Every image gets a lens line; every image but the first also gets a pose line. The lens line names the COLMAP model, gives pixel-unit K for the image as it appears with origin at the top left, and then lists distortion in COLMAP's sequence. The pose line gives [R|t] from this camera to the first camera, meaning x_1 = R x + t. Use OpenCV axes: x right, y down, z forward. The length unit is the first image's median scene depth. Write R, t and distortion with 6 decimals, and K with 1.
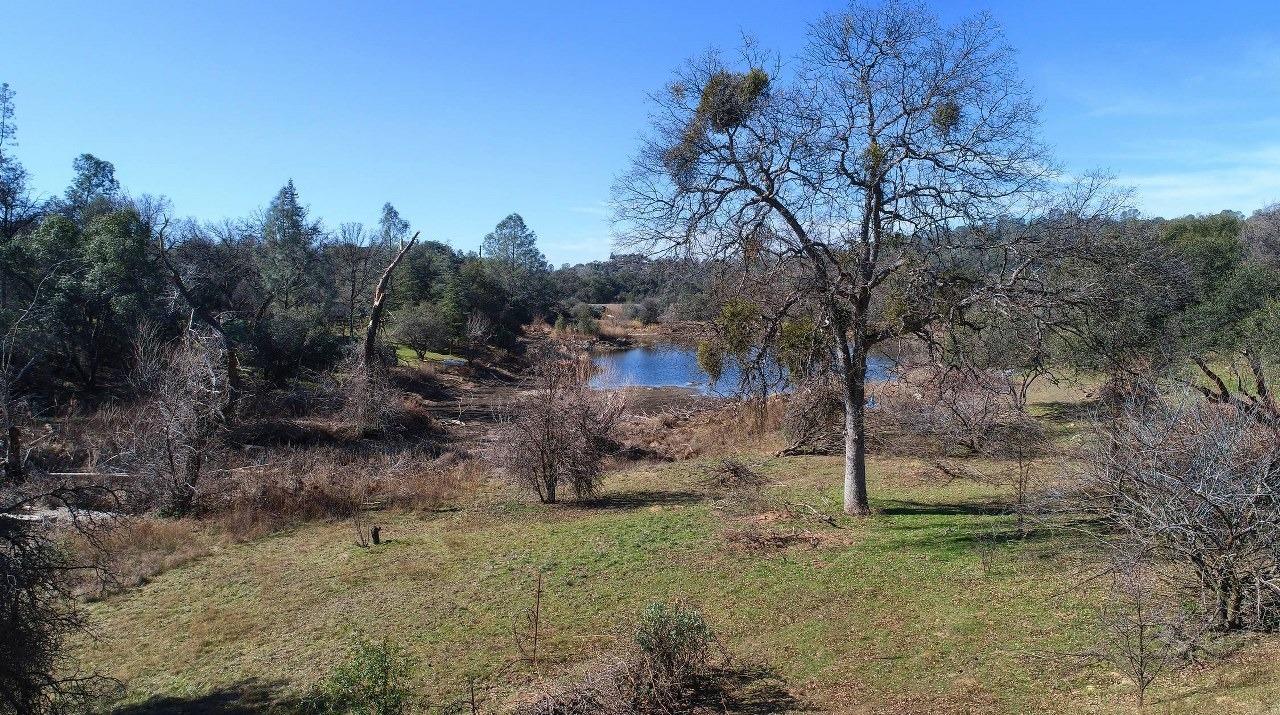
lens RADIAL K [[856.7, 0, 641.3], [0, 856.7, 358.7], [0, 0, 1]] dist [-0.000537, -0.000940]
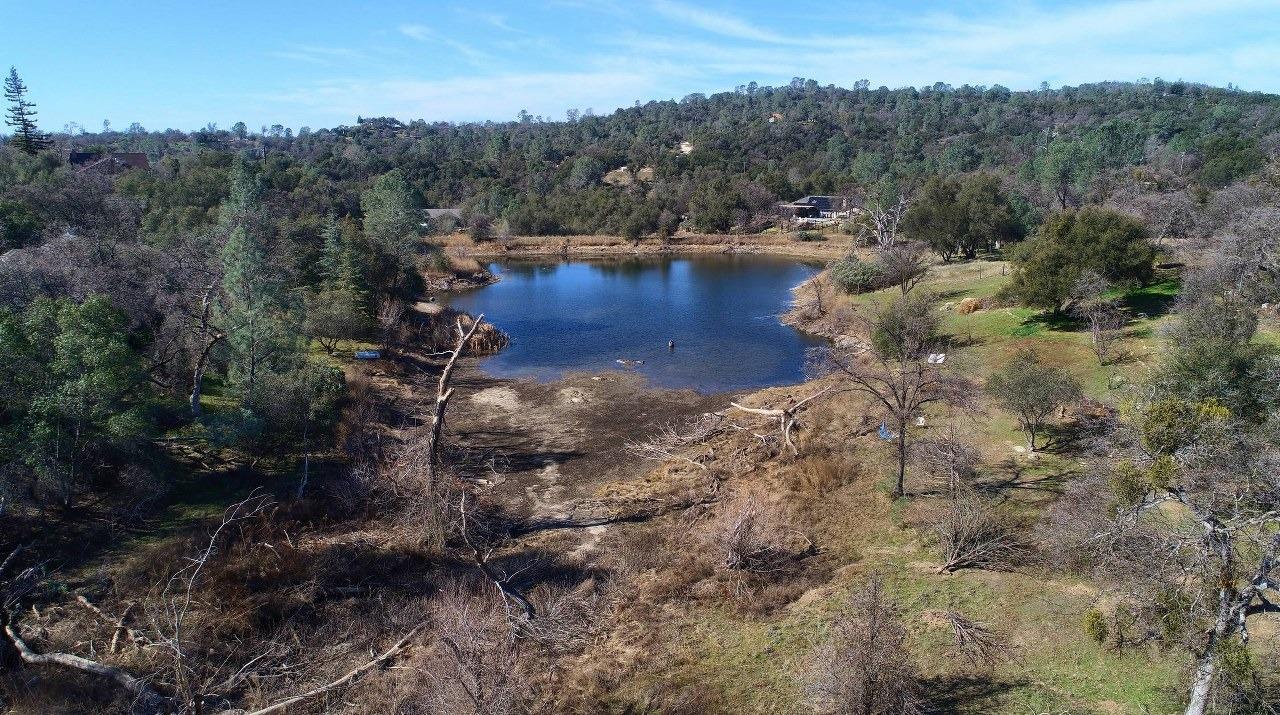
lens RADIAL K [[856.7, 0, 640.9], [0, 856.7, 359.5], [0, 0, 1]] dist [-0.000537, -0.000940]
pose [[0.958344, -0.069371, 0.277063, -0.253364], [0.023176, 0.985745, 0.166645, -0.178316], [-0.284673, -0.153282, 0.946290, 0.067117]]
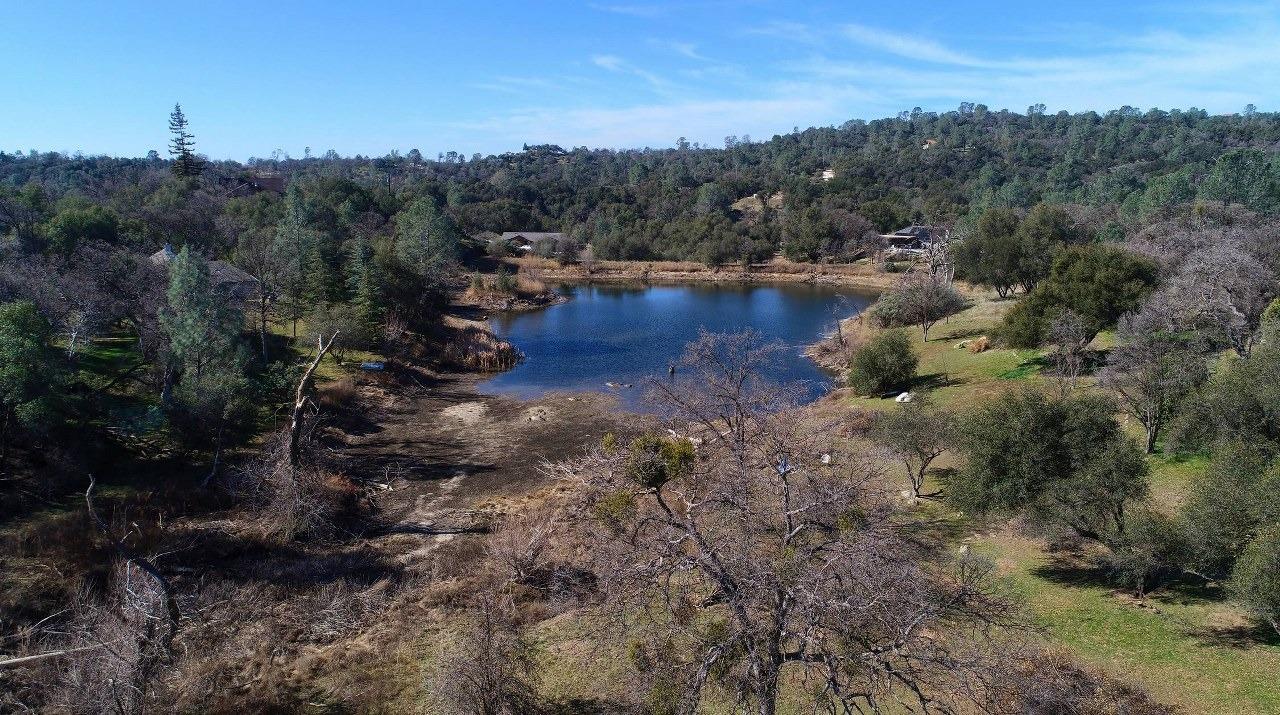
lens RADIAL K [[856.7, 0, 640.3], [0, 856.7, 359.3], [0, 0, 1]] dist [-0.000537, -0.000940]
pose [[0.995380, -0.016929, 0.094506, -0.005329], [0.003995, 0.990783, 0.135403, -0.178796], [-0.095927, -0.134400, 0.986273, -0.009988]]
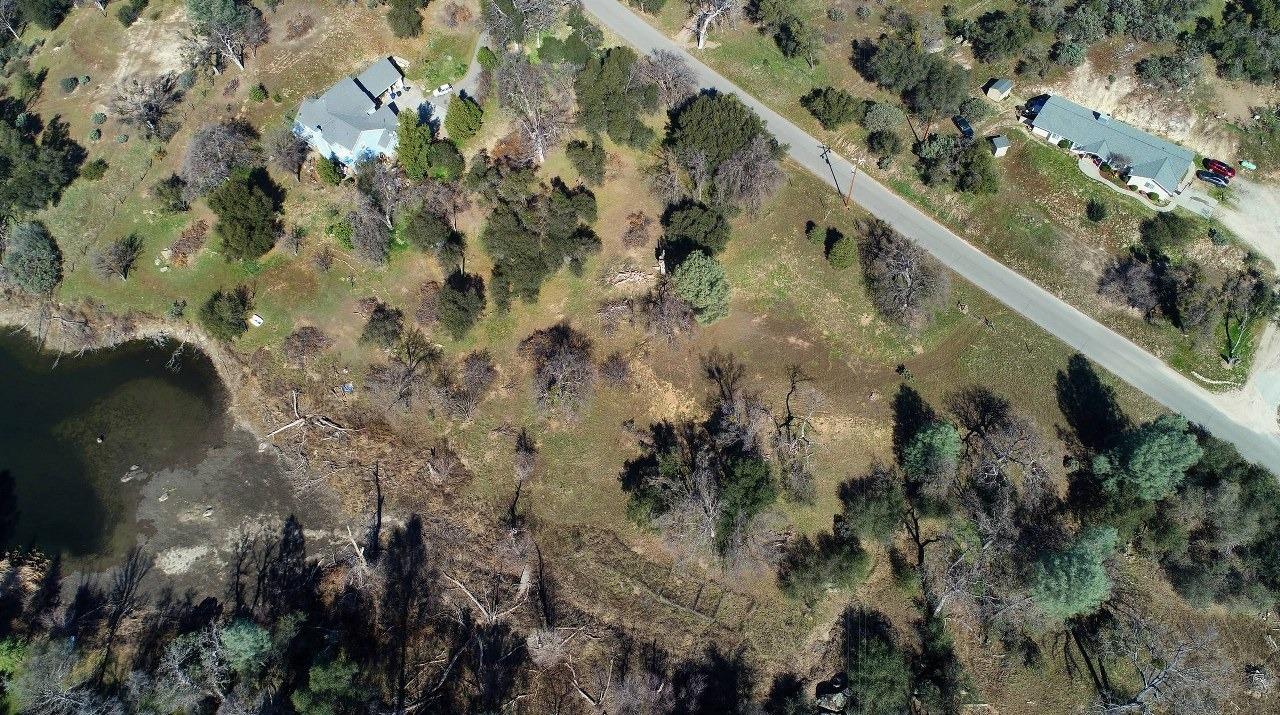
lens RADIAL K [[856.7, 0, 638.6], [0, 856.7, 357.9], [0, 0, 1]] dist [-0.000537, -0.000940]
pose [[-0.126308, -0.837248, 0.532035, -0.846524], [0.105549, 0.521943, 0.846425, -1.573157], [-0.986360, 0.163066, 0.022445, 0.091450]]
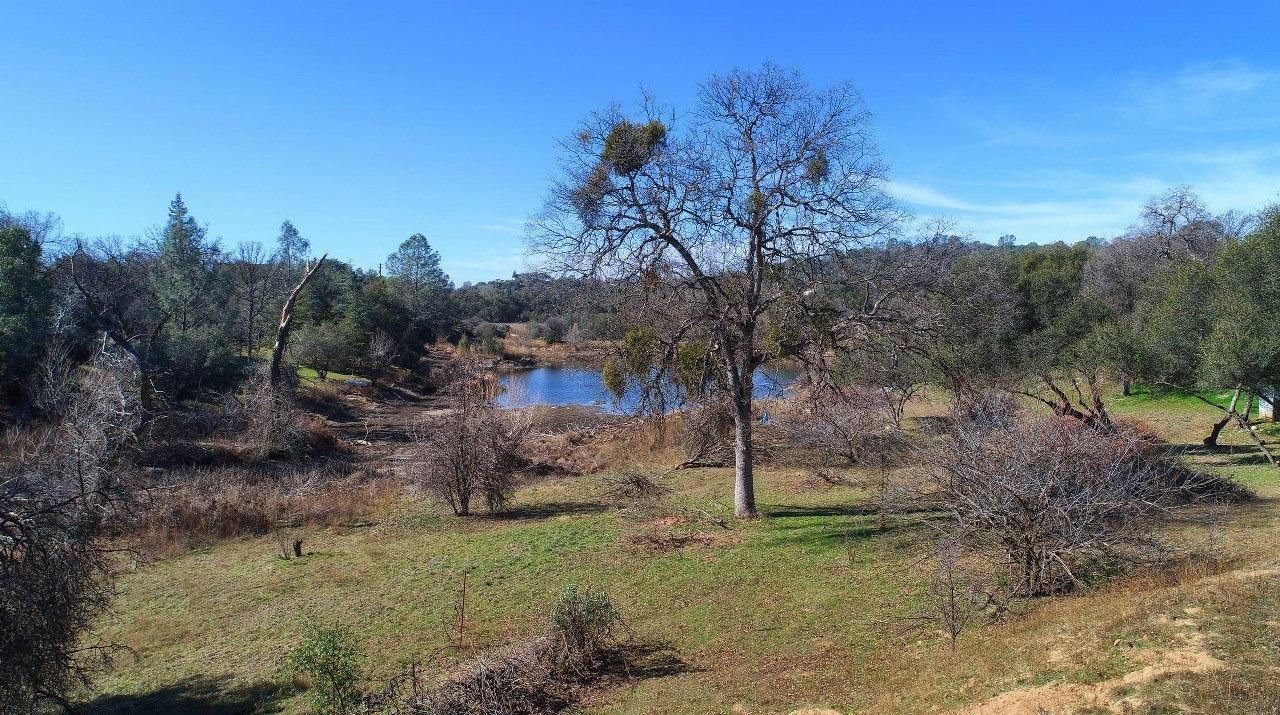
lens RADIAL K [[856.7, 0, 640.8], [0, 856.7, 357.7], [0, 0, 1]] dist [-0.000537, -0.000940]
pose [[0.993717, -0.002183, 0.111899, -0.002951], [0.004750, 0.999731, -0.022683, -0.000636], [-0.111820, 0.023072, 0.993461, -0.032740]]
